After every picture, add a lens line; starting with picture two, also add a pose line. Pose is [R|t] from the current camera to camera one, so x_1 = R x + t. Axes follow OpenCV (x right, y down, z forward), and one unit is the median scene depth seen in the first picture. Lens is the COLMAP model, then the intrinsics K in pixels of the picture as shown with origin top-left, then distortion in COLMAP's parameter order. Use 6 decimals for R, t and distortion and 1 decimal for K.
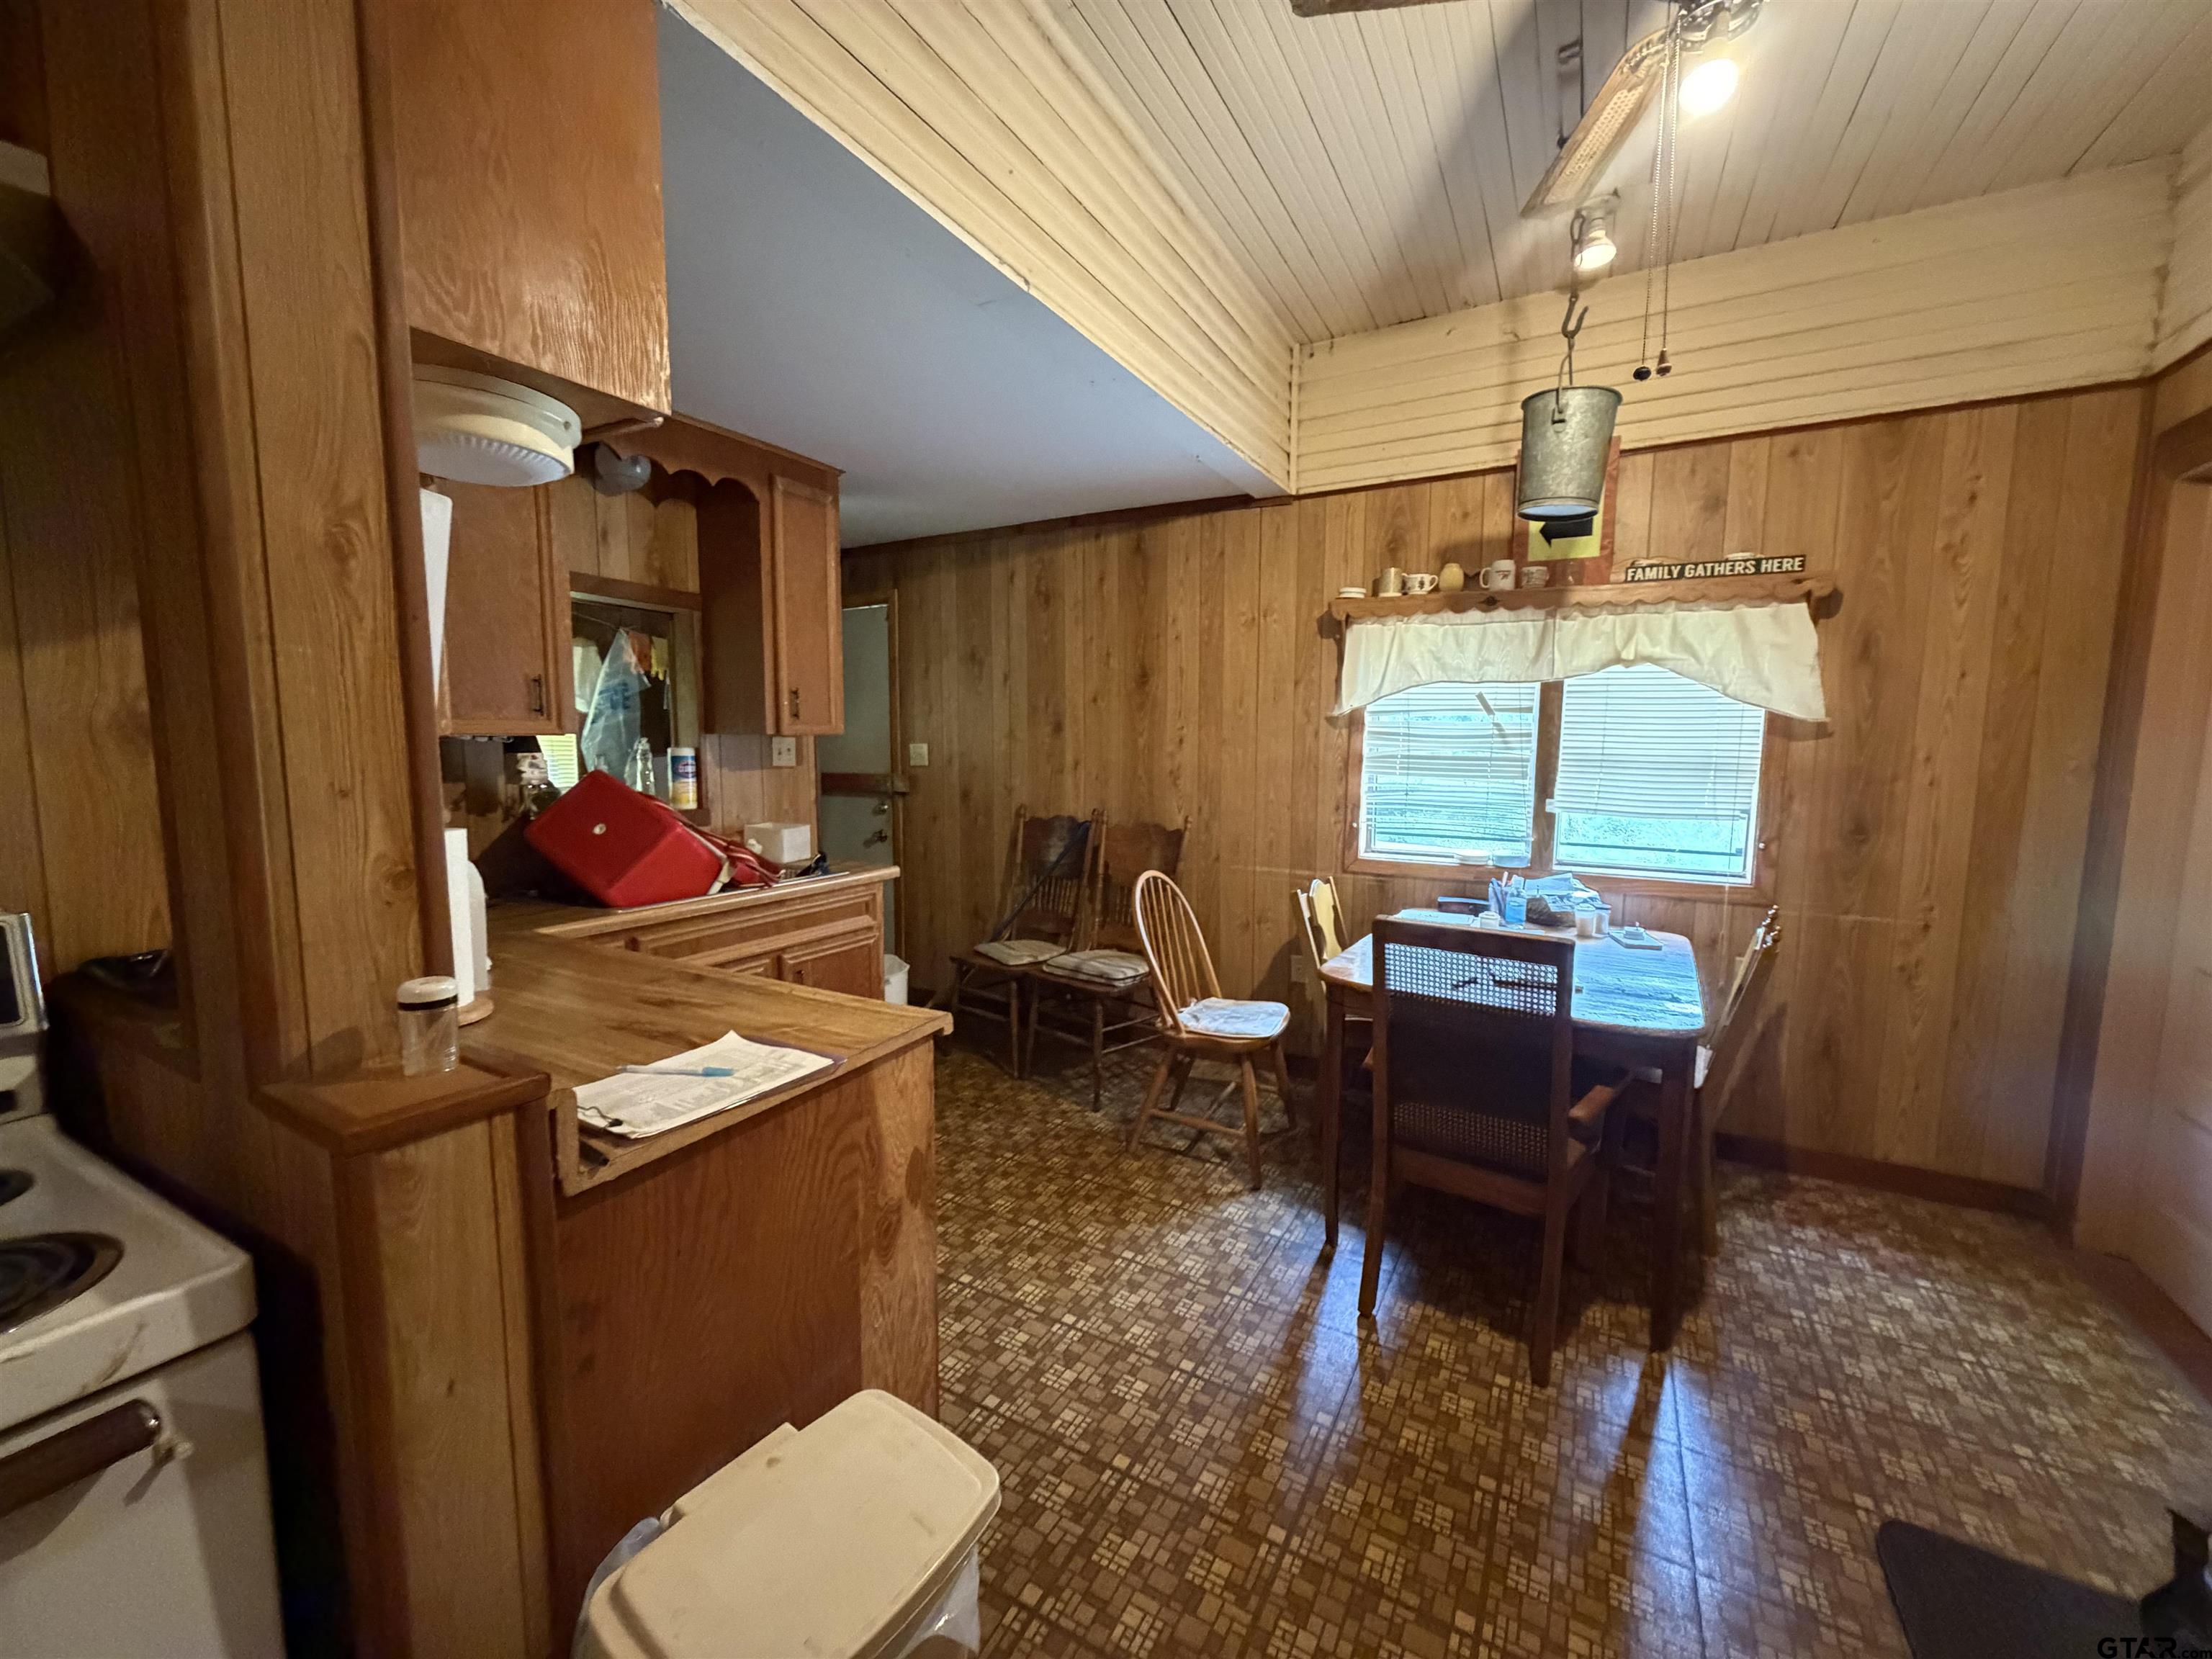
lens RADIAL K [[876.2, 0, 1111.4], [0, 876.2, 827.0], [0, 0, 1]] dist [0.000711, 0.000106]
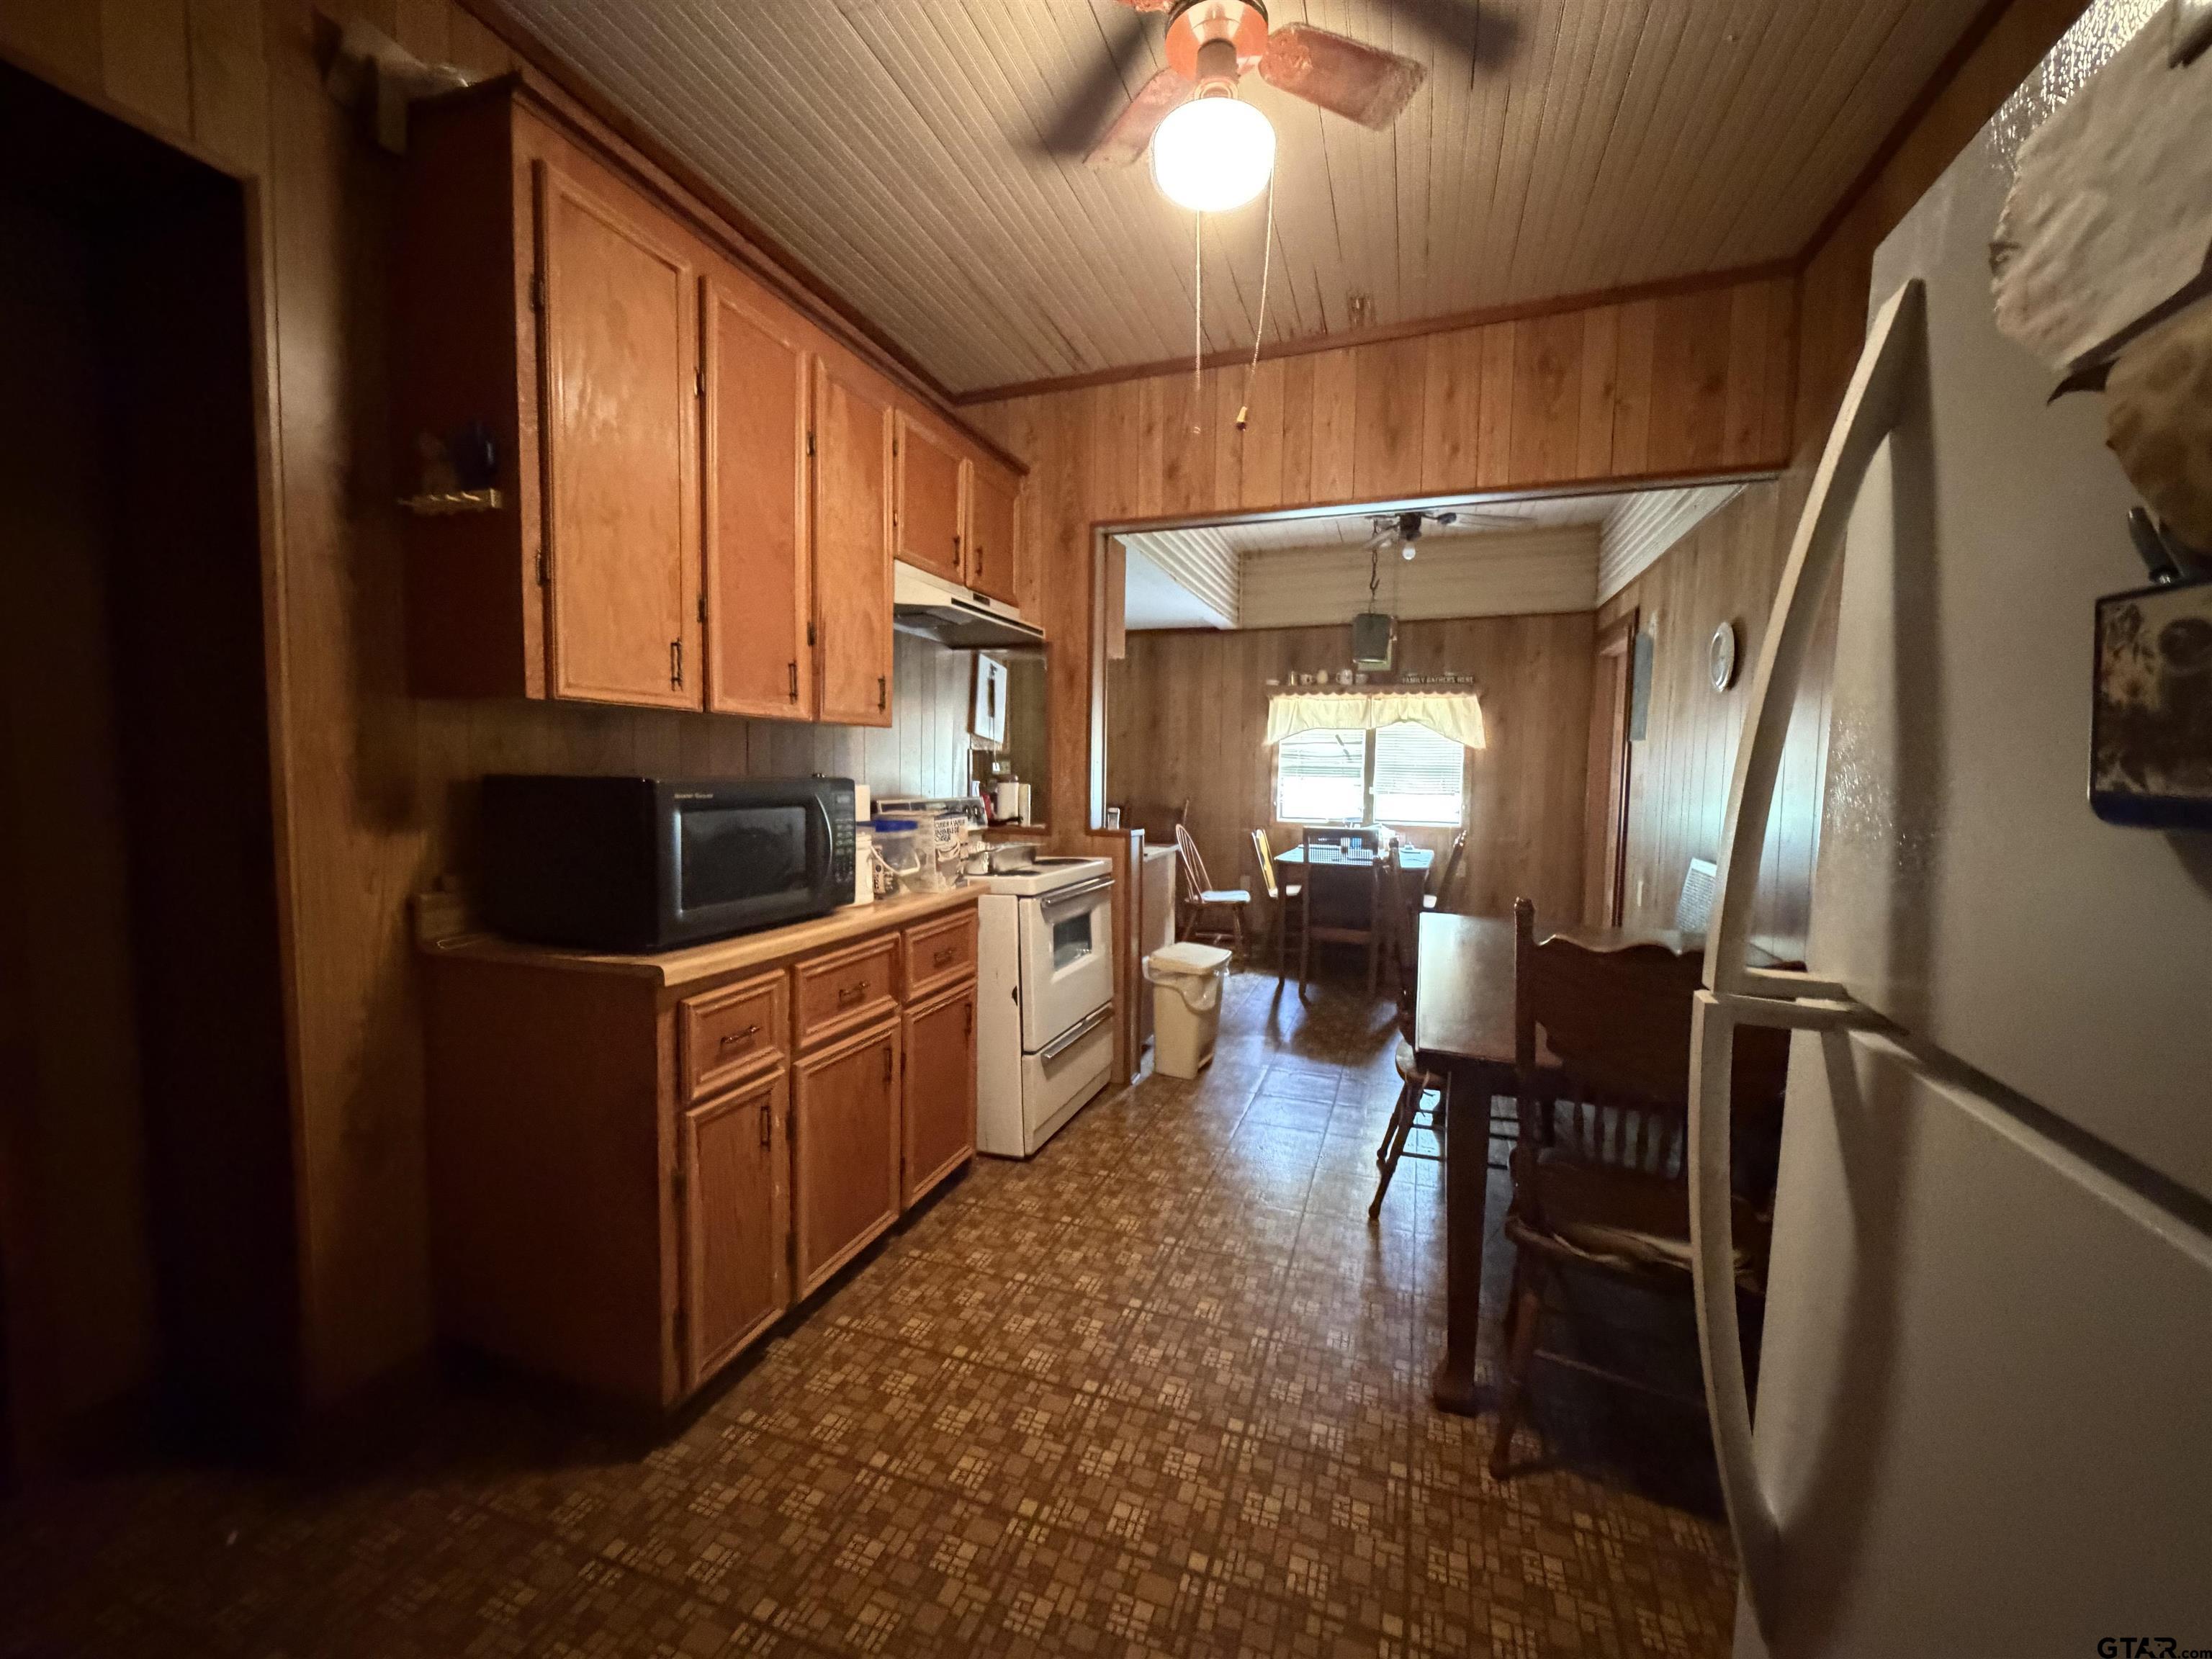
lens RADIAL K [[876.2, 0, 1108.3], [0, 876.2, 812.9], [0, 0, 1]] dist [0.000711, 0.000106]
pose [[0.987036, -0.005742, 0.160393, -0.483455], [0.013455, 0.998802, -0.047047, 0.130792], [-0.159931, 0.048595, 0.985931, -1.018750]]
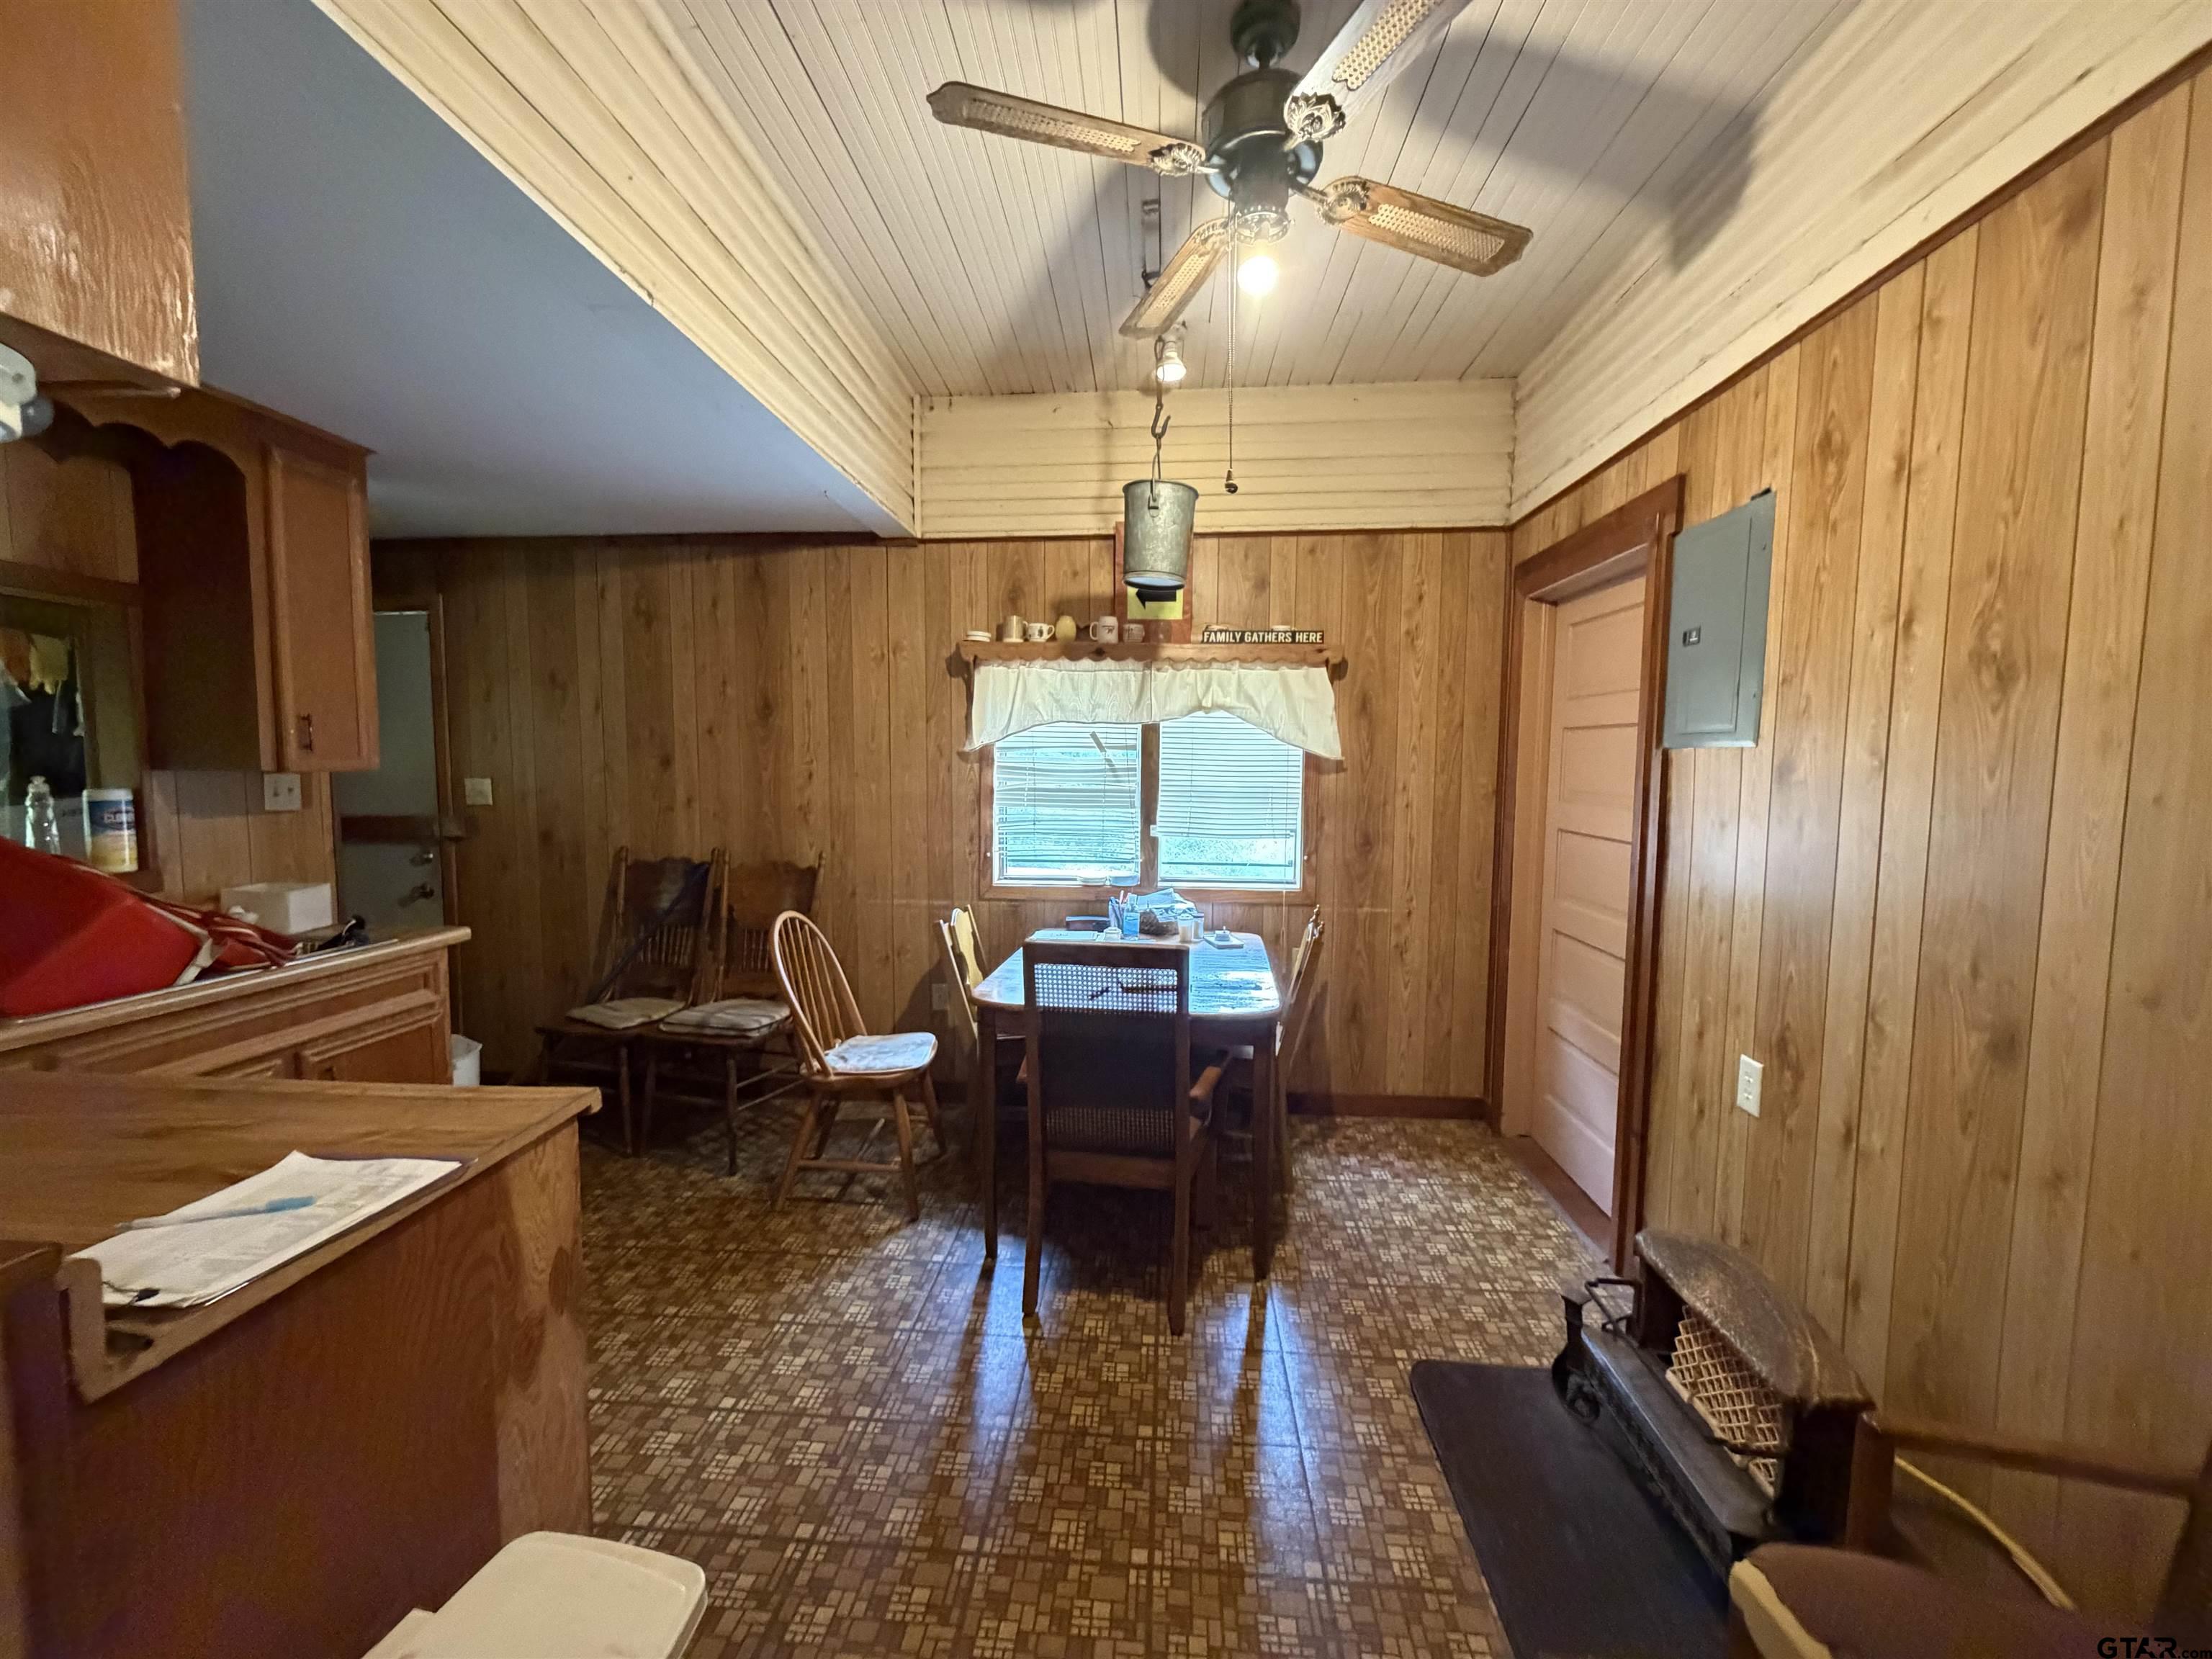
lens RADIAL K [[876.2, 0, 1105.9], [0, 876.2, 829.6], [0, 0, 1]] dist [0.000711, 0.000106]
pose [[0.908428, -0.031000, 0.416890, -0.042836], [0.042996, 0.998887, -0.019414, -0.007261], [-0.415824, 0.035560, 0.908750, -0.025303]]
